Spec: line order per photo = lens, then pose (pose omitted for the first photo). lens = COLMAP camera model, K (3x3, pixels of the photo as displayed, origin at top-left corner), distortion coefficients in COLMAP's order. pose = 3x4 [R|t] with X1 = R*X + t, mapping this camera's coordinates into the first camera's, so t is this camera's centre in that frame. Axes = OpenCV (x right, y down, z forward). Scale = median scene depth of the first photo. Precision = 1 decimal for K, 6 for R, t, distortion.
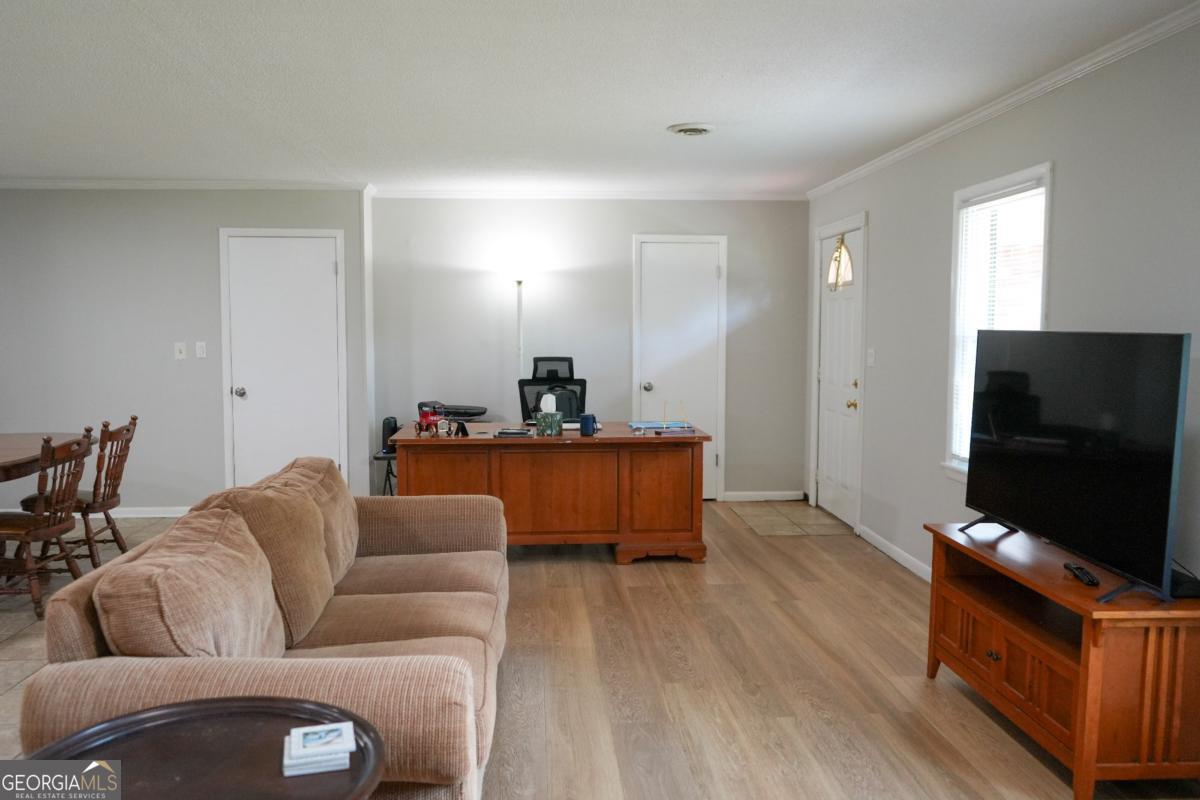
lens RADIAL K [[963.4, 0, 598.0], [0, 963.4, 403.7], [0, 0, 1]] dist [-0.017057, 0.011798]
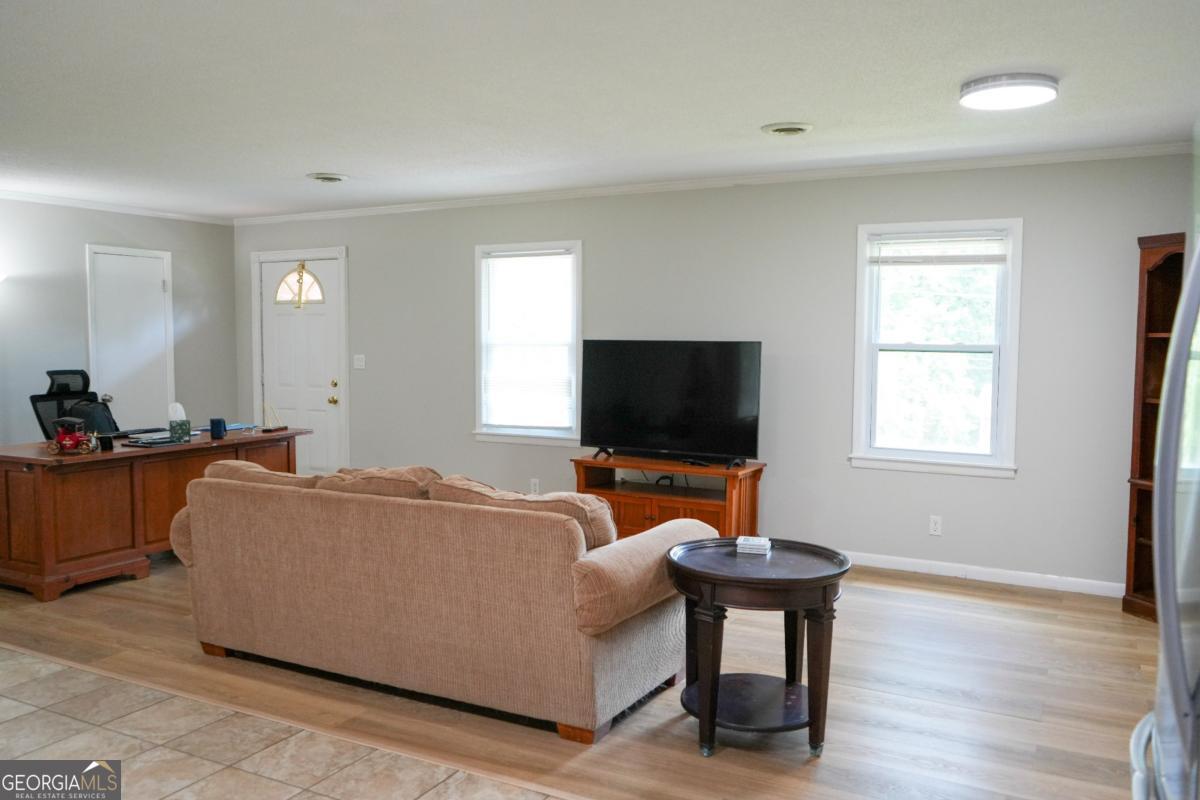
lens RADIAL K [[963.4, 0, 600.0], [0, 963.4, 401.5], [0, 0, 1]] dist [-0.017057, 0.011798]
pose [[0.544678, -0.057095, 0.836700, -0.555924], [0.065425, 0.997532, 0.025479, -0.006960], [-0.836089, 0.040863, 0.547069, 0.037850]]
